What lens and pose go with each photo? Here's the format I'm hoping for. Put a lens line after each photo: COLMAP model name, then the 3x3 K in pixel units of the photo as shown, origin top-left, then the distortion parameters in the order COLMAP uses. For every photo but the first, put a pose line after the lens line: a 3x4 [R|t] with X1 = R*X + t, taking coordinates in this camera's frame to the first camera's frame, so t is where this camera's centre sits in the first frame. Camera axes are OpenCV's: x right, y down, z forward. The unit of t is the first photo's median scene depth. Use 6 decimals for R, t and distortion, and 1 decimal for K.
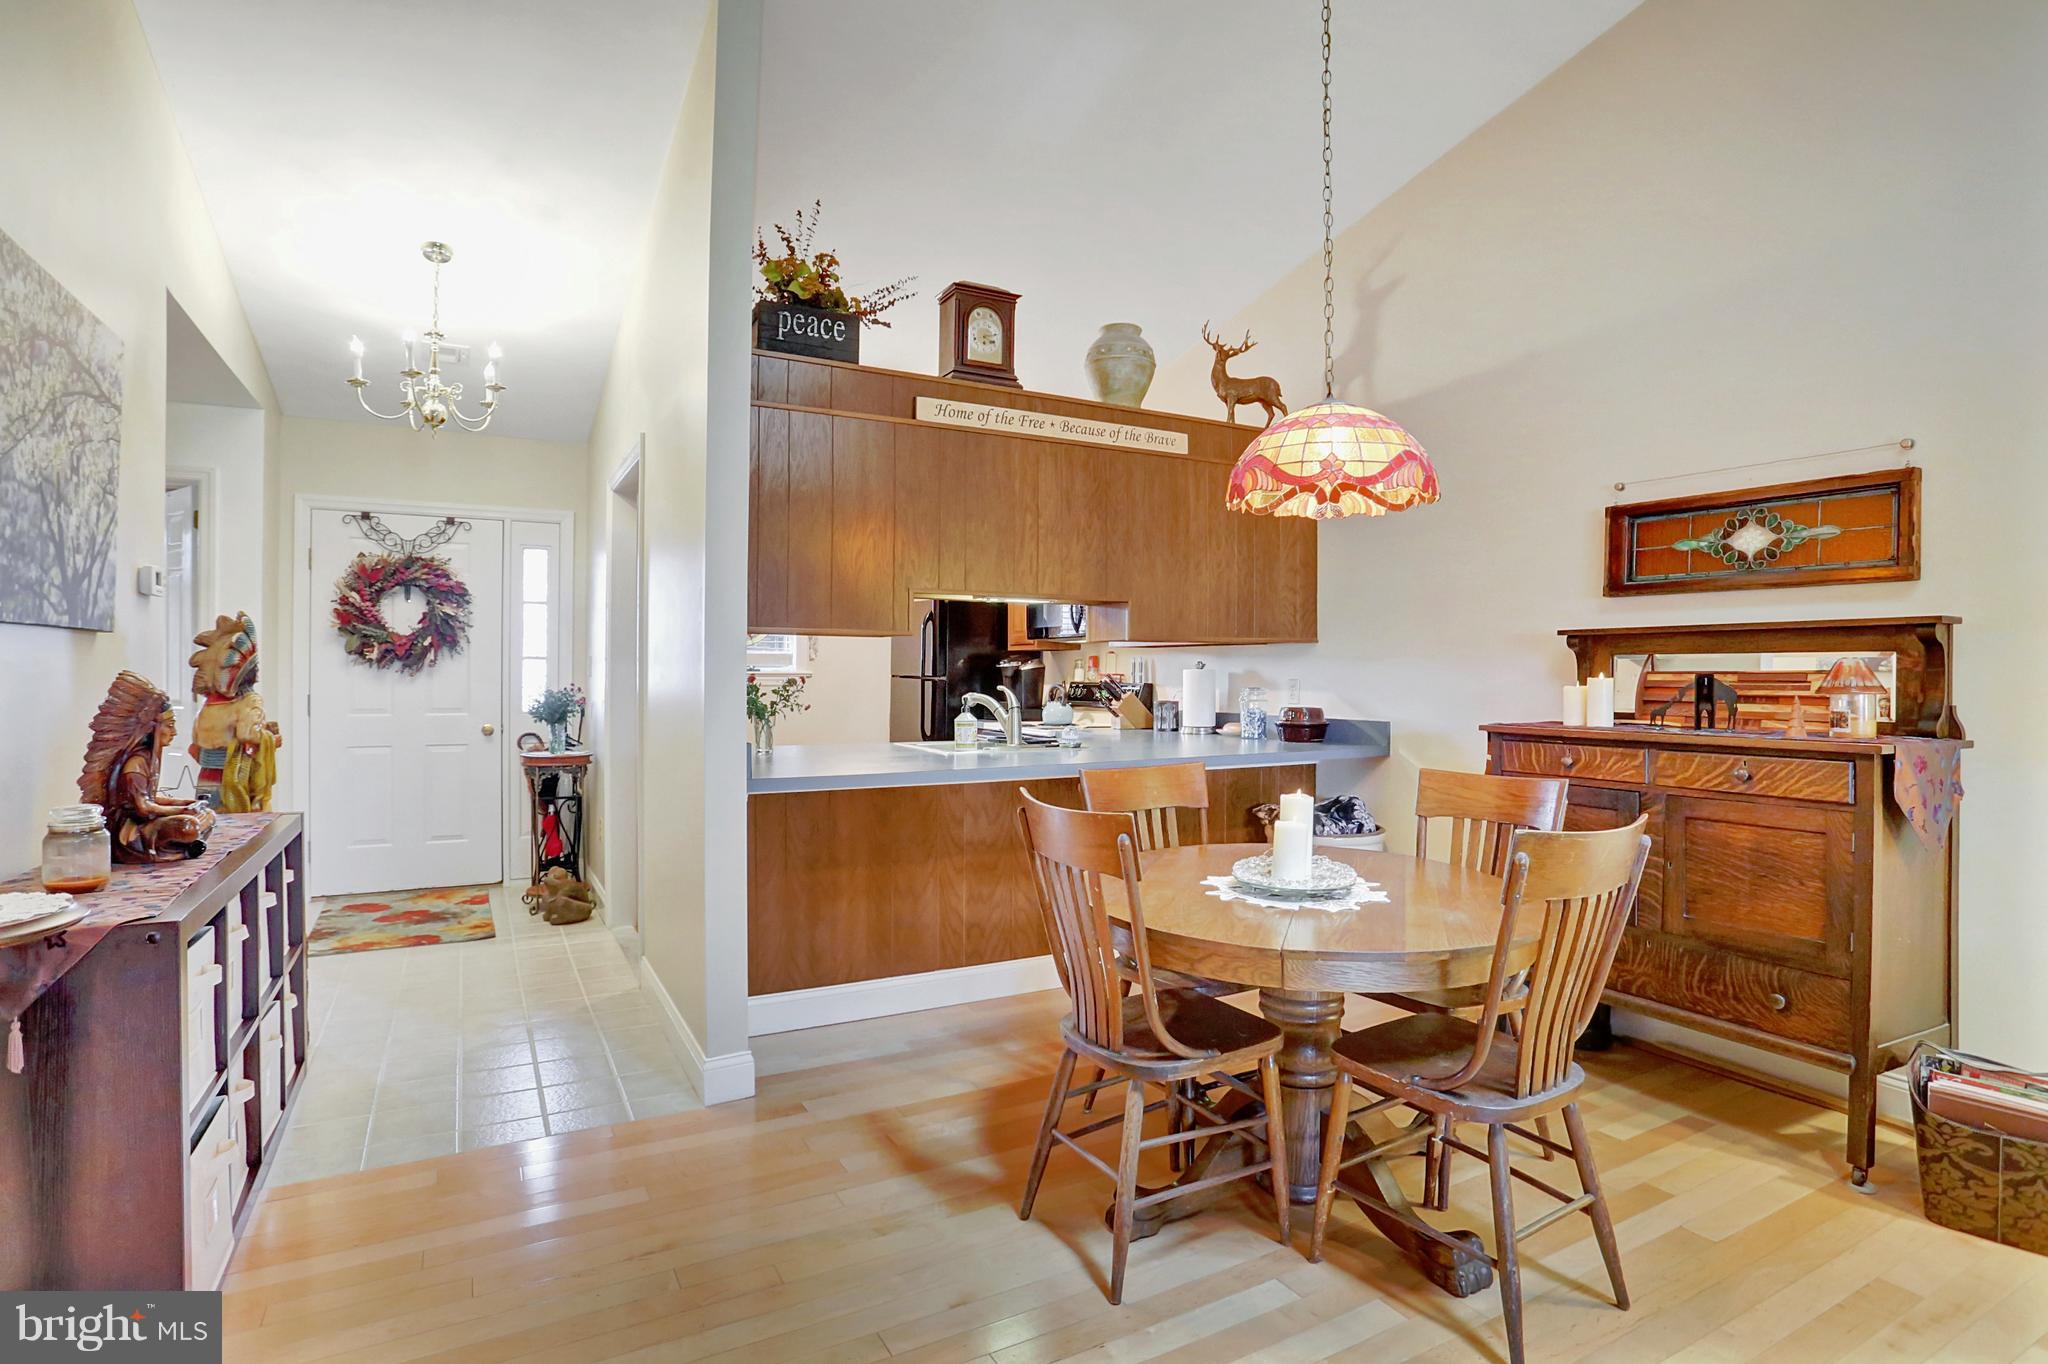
lens RADIAL K [[1002.2, 0, 973.2], [0, 1002.2, 679.4], [0, 0, 1]] dist [-0.025520, 0.005152]
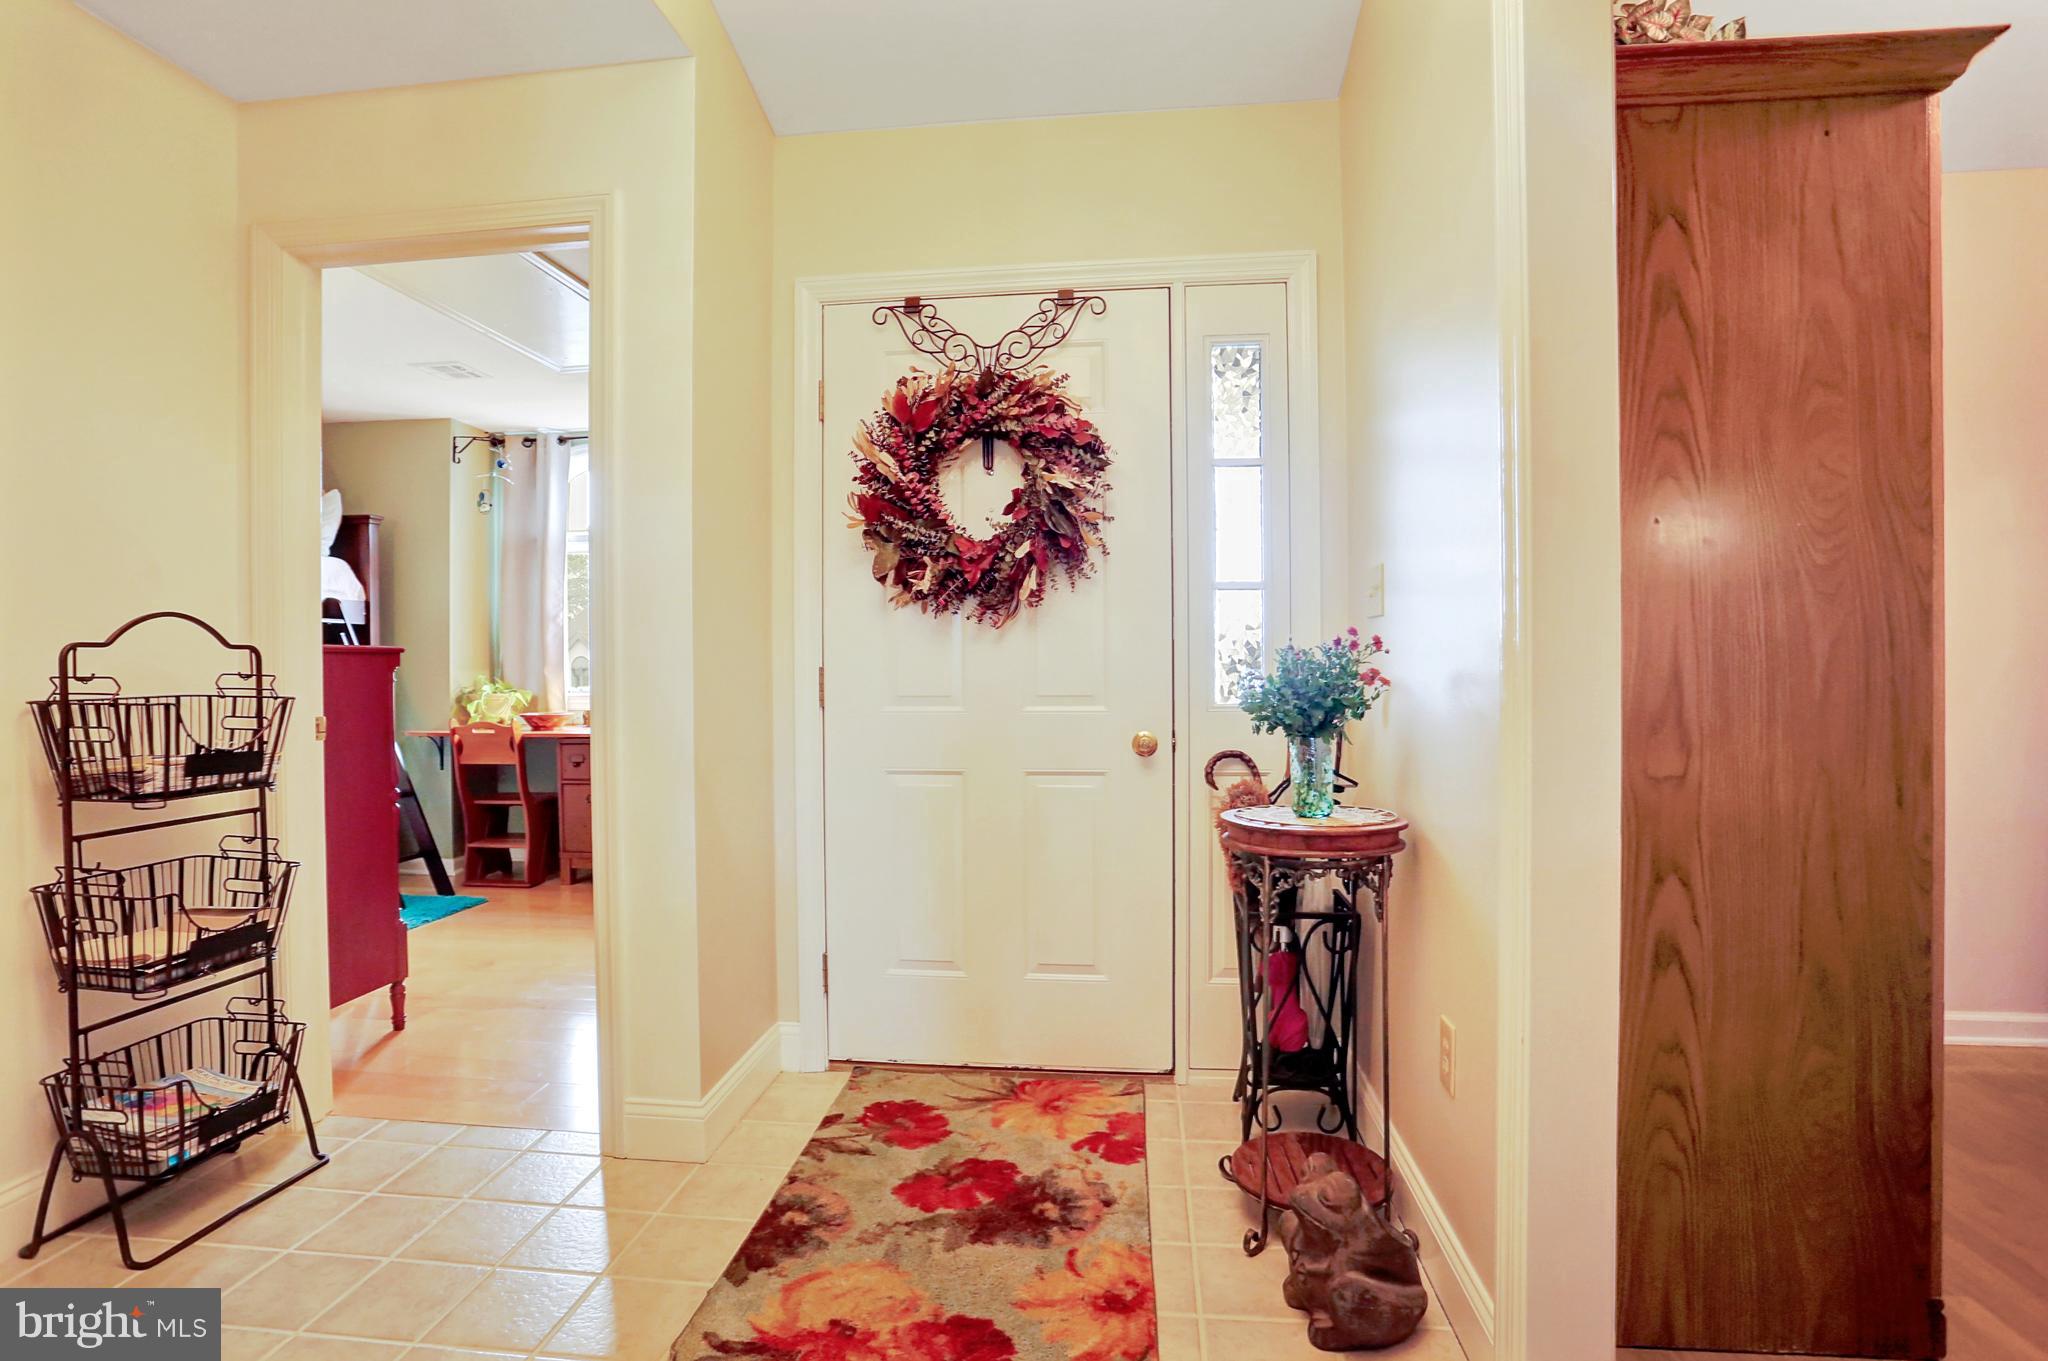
lens RADIAL K [[1002.2, 0, 1013.2], [0, 1002.2, 670.1], [0, 0, 1]] dist [-0.025520, 0.005152]
pose [[0.824668, -0.010395, -0.565521, -0.287498], [0.009074, 0.999946, -0.005149, 0.020140], [0.565544, -0.000886, 0.824718, 0.610142]]
